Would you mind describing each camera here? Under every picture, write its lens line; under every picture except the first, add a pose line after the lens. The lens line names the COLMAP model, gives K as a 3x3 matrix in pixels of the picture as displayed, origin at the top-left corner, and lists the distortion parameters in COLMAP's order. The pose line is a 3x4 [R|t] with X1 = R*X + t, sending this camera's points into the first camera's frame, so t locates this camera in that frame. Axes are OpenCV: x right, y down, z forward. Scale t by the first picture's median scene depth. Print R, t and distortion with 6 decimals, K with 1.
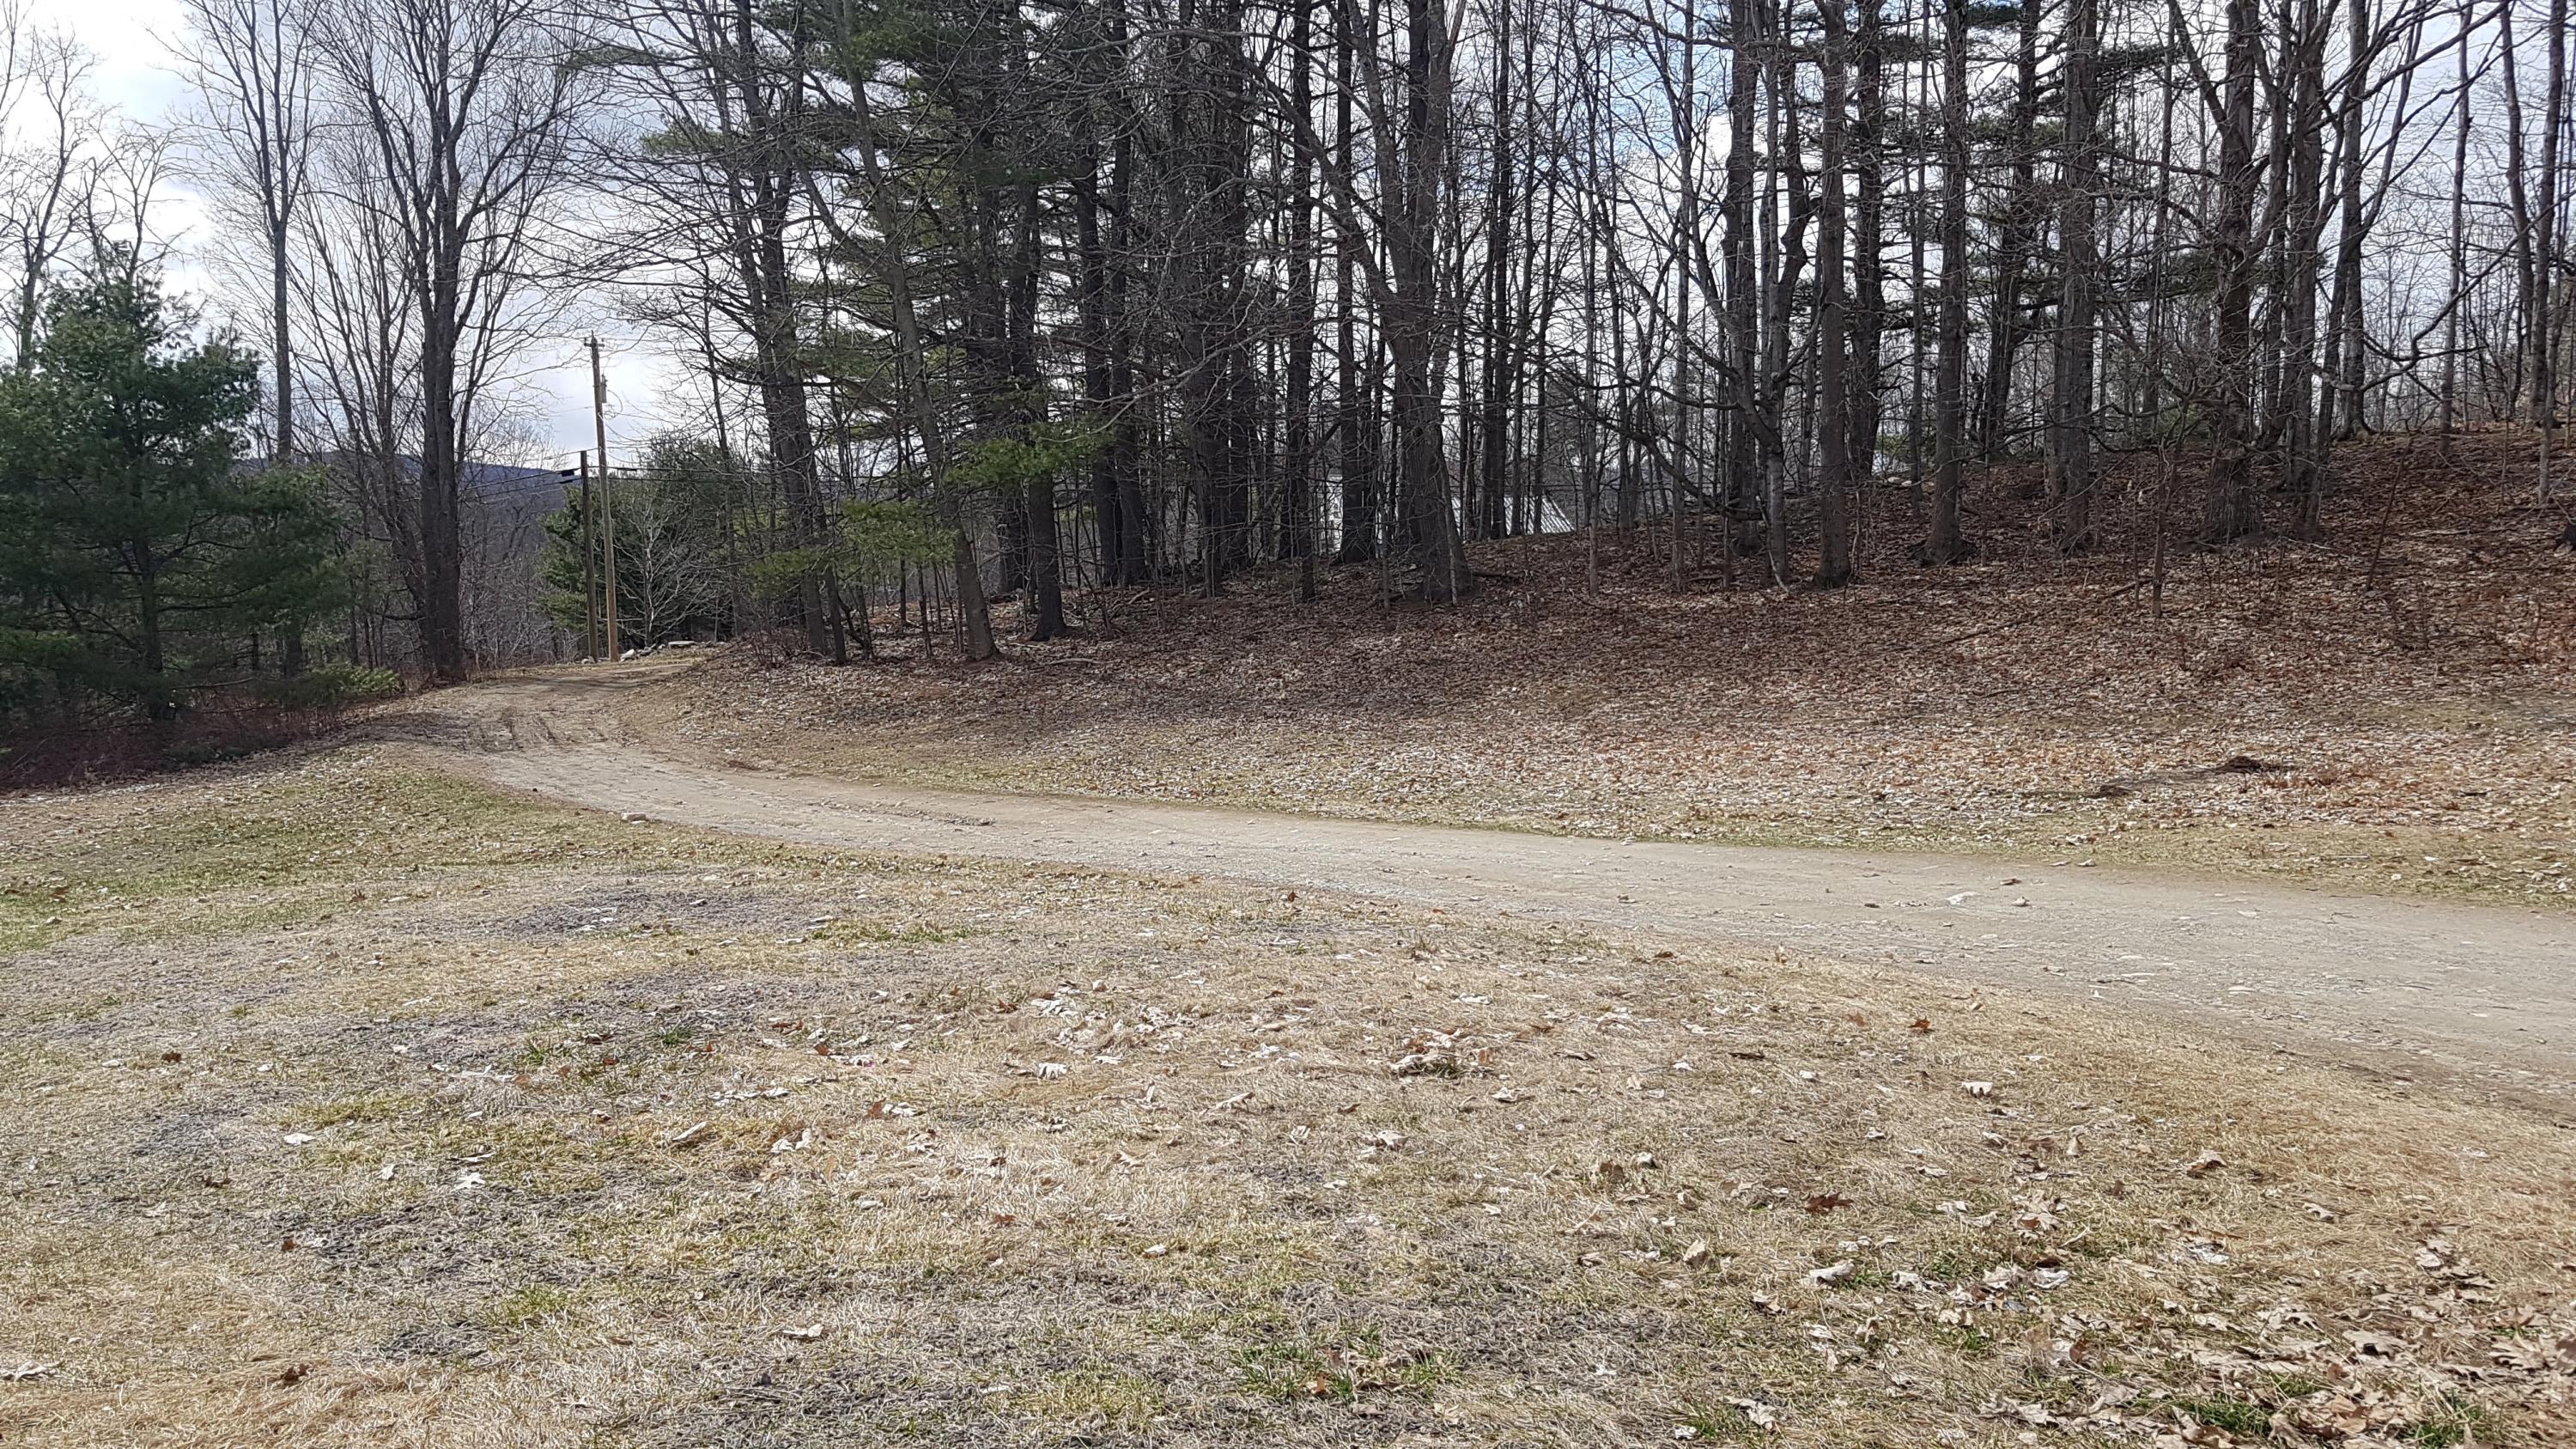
lens RADIAL K [[2374.2, 0, 1288.0], [0, 2374.2, 724.5], [0, 0, 1]] dist [0.172815, -0.503002]
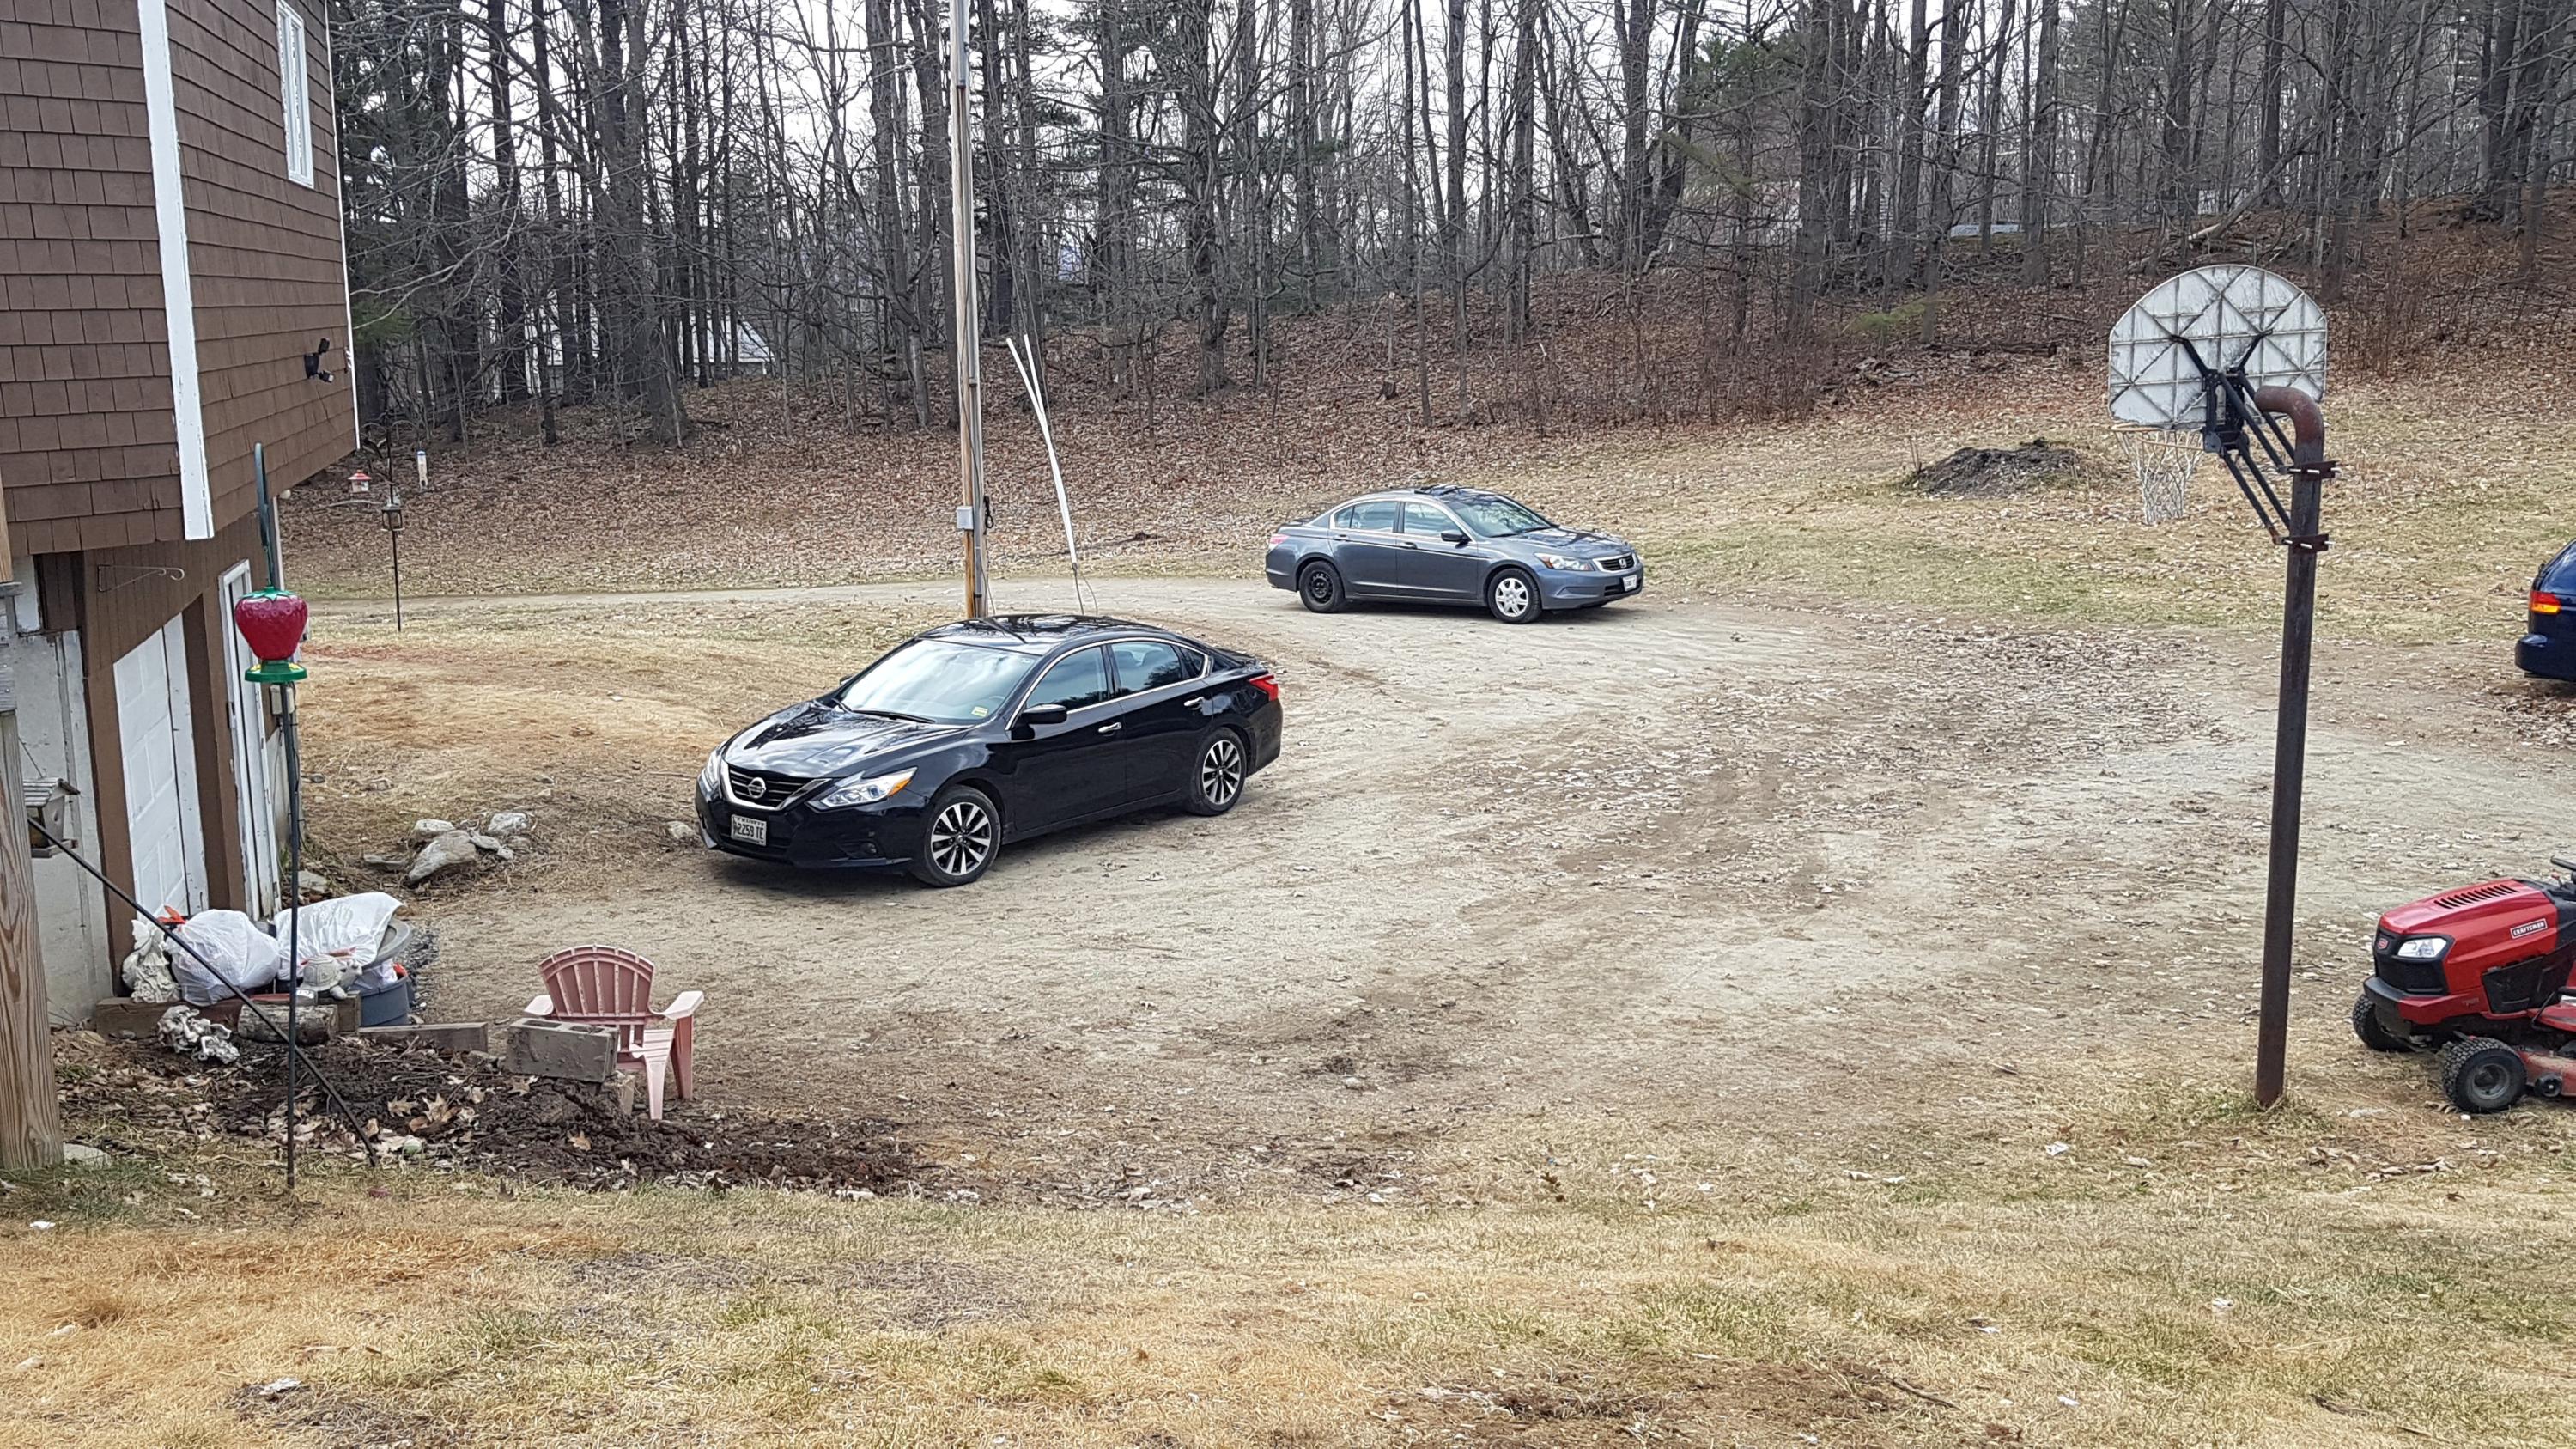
lens RADIAL K [[2374.2, 0, 1288.0], [0, 2374.2, 724.5], [0, 0, 1]] dist [0.172815, -0.503002]
pose [[0.945485, -0.074378, 0.317059, -0.043888], [0.049162, 0.995011, 0.086813, 0.002864], [-0.321934, -0.066494, 0.944424, -0.363553]]
